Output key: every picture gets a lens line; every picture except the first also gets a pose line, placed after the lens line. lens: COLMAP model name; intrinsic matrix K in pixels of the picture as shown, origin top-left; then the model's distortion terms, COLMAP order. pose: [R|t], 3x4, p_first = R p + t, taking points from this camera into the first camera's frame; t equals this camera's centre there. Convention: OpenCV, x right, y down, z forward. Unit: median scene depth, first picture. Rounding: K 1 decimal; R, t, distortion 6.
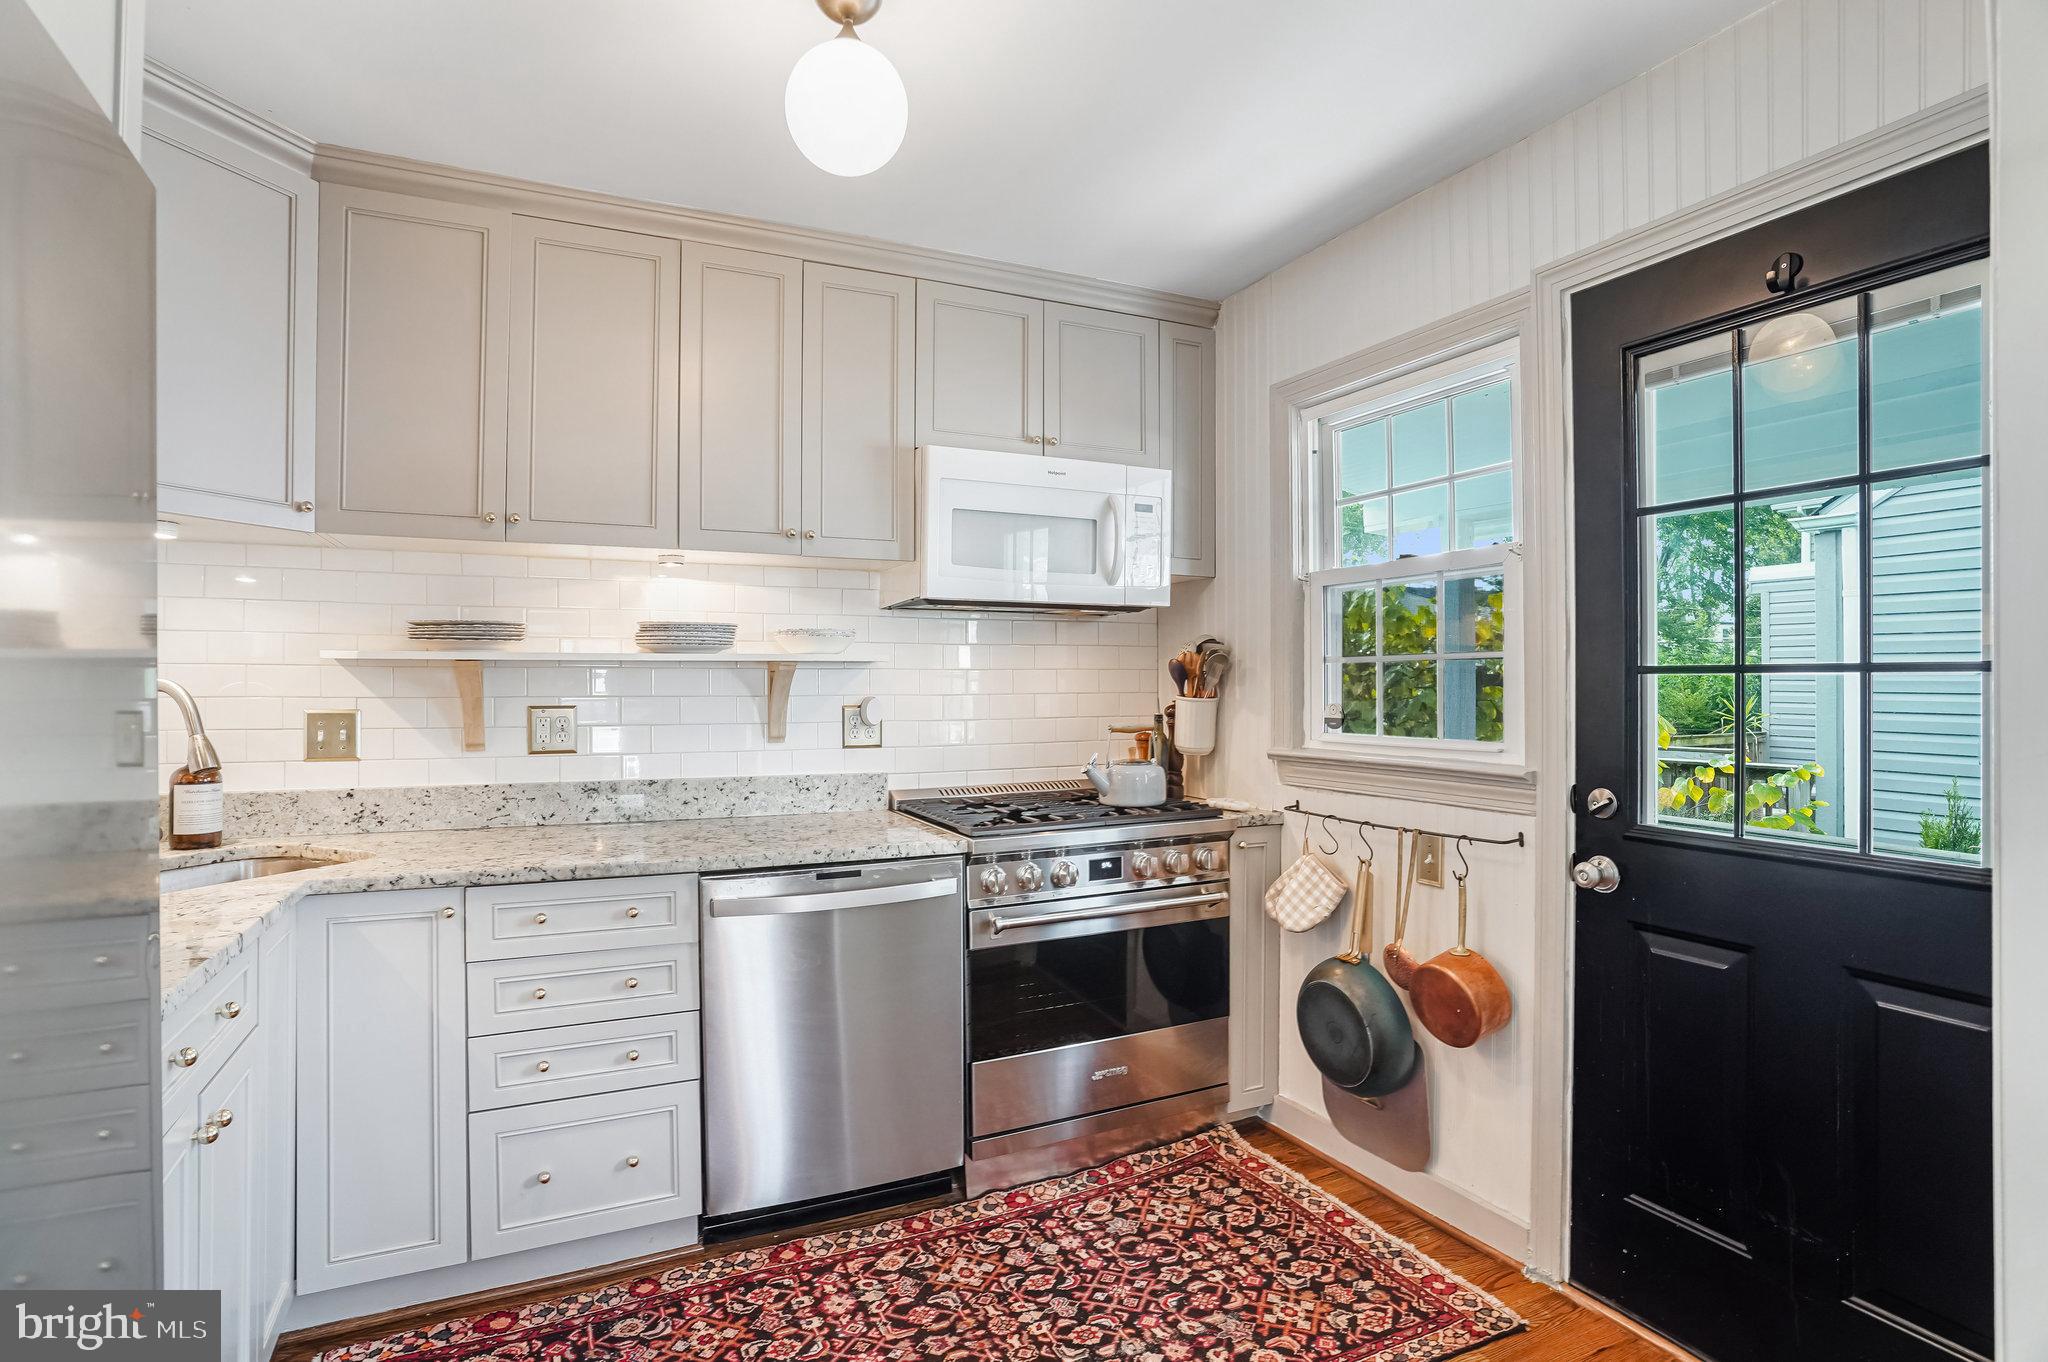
lens RADIAL K [[1016.3, 0, 995.2], [0, 1016.3, 681.7], [0, 0, 1]] dist [-0.078585, 0.040343]
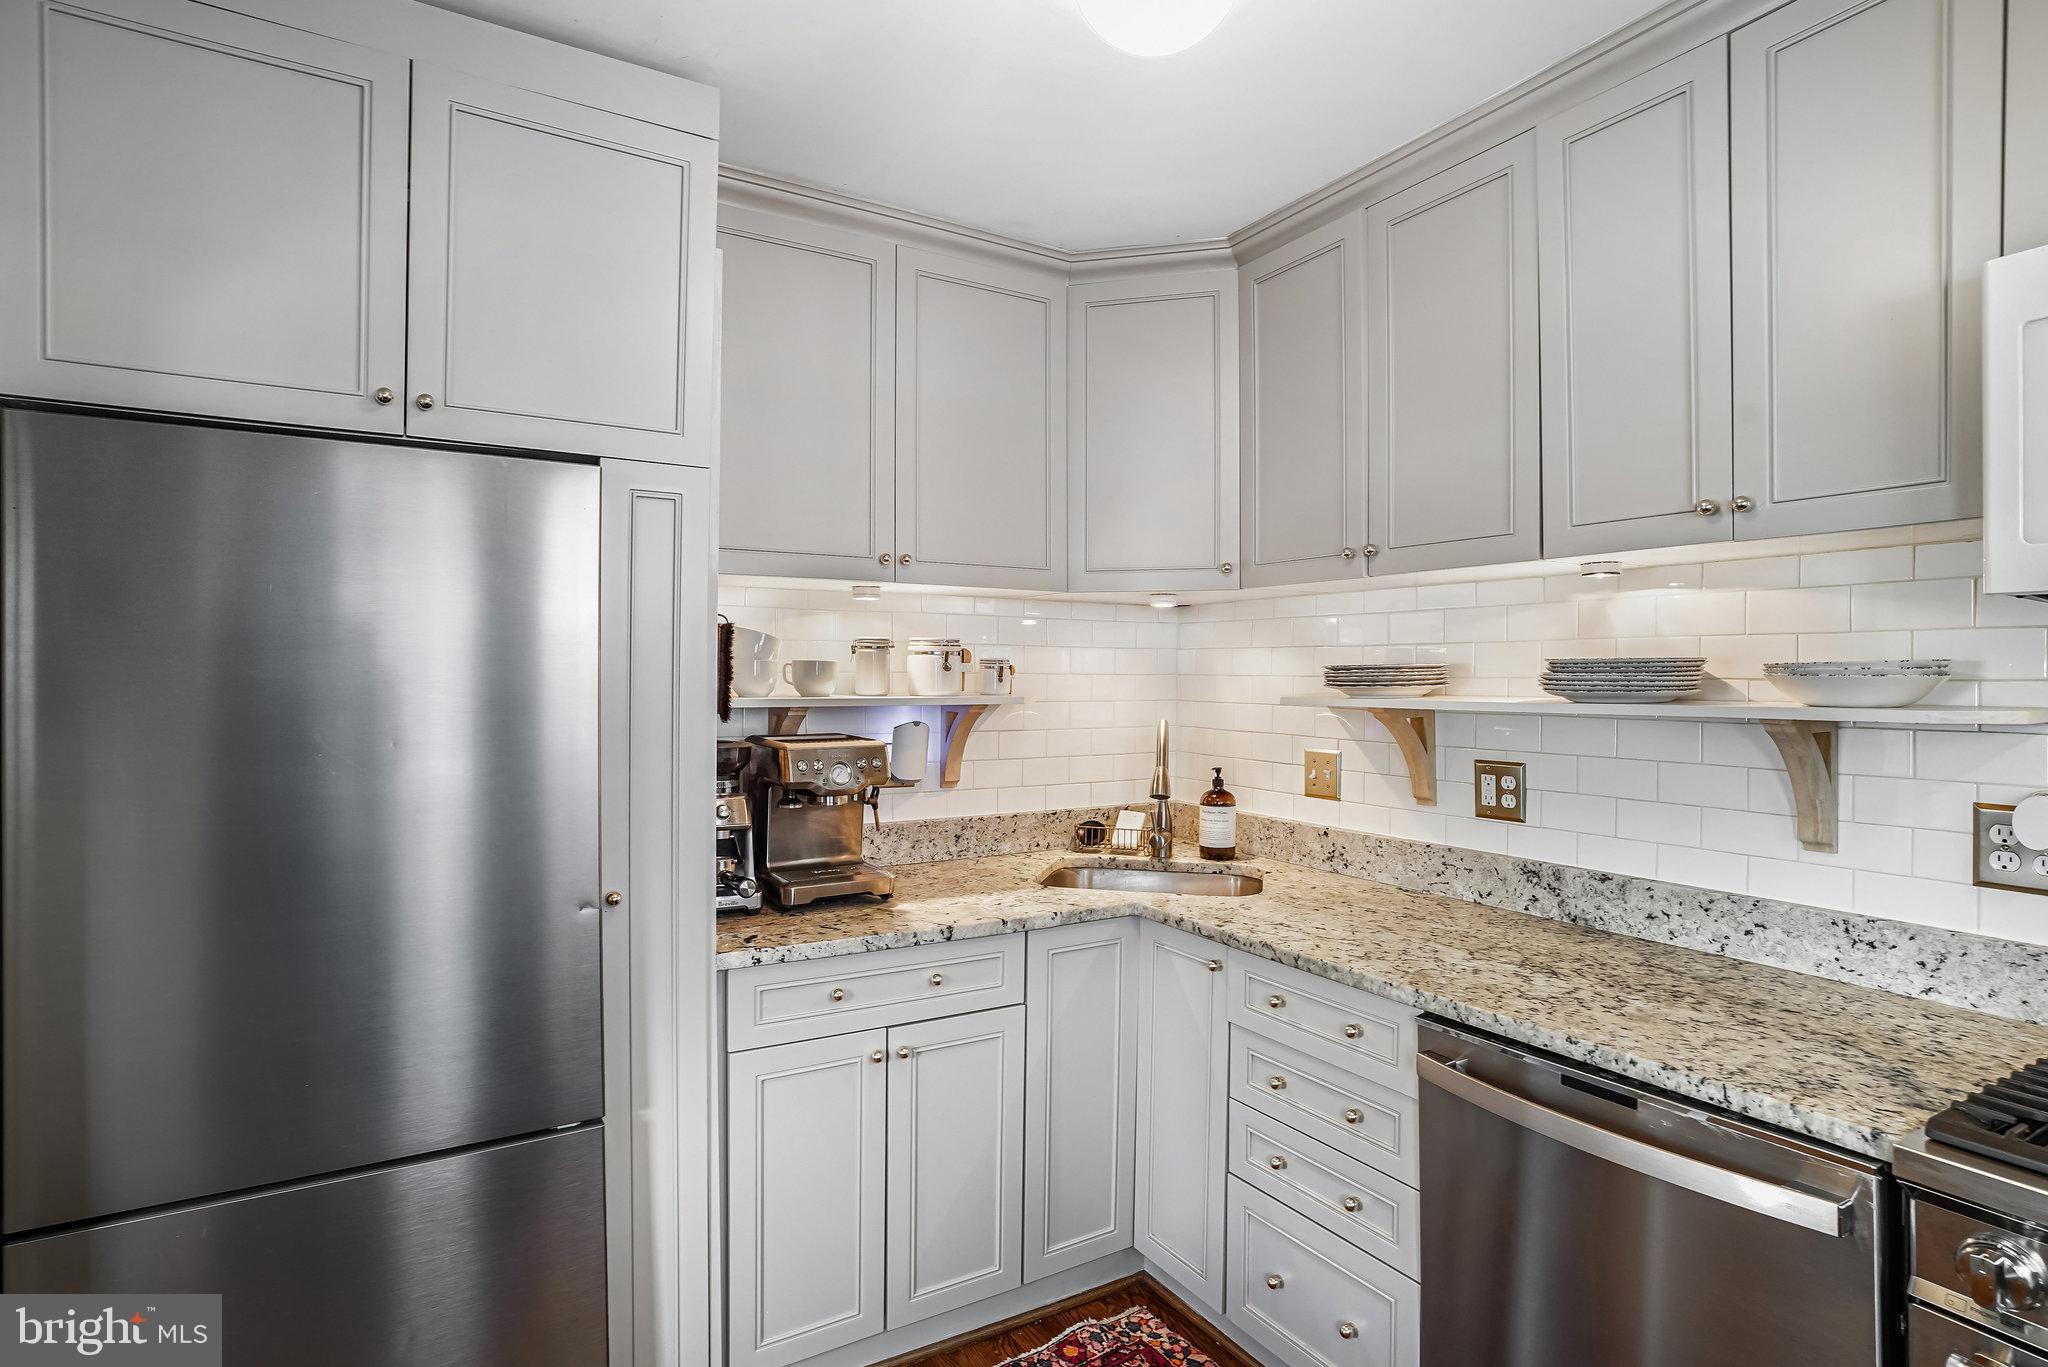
lens RADIAL K [[1016.3, 0, 995.2], [0, 1016.3, 684.2], [0, 0, 1]] dist [-0.078585, 0.040343]
pose [[0.094236, 0.006057, -0.995531, 0.372057], [-0.000783, 0.999982, 0.006010, -0.048859], [0.995550, 0.000213, 0.094239, 0.575196]]
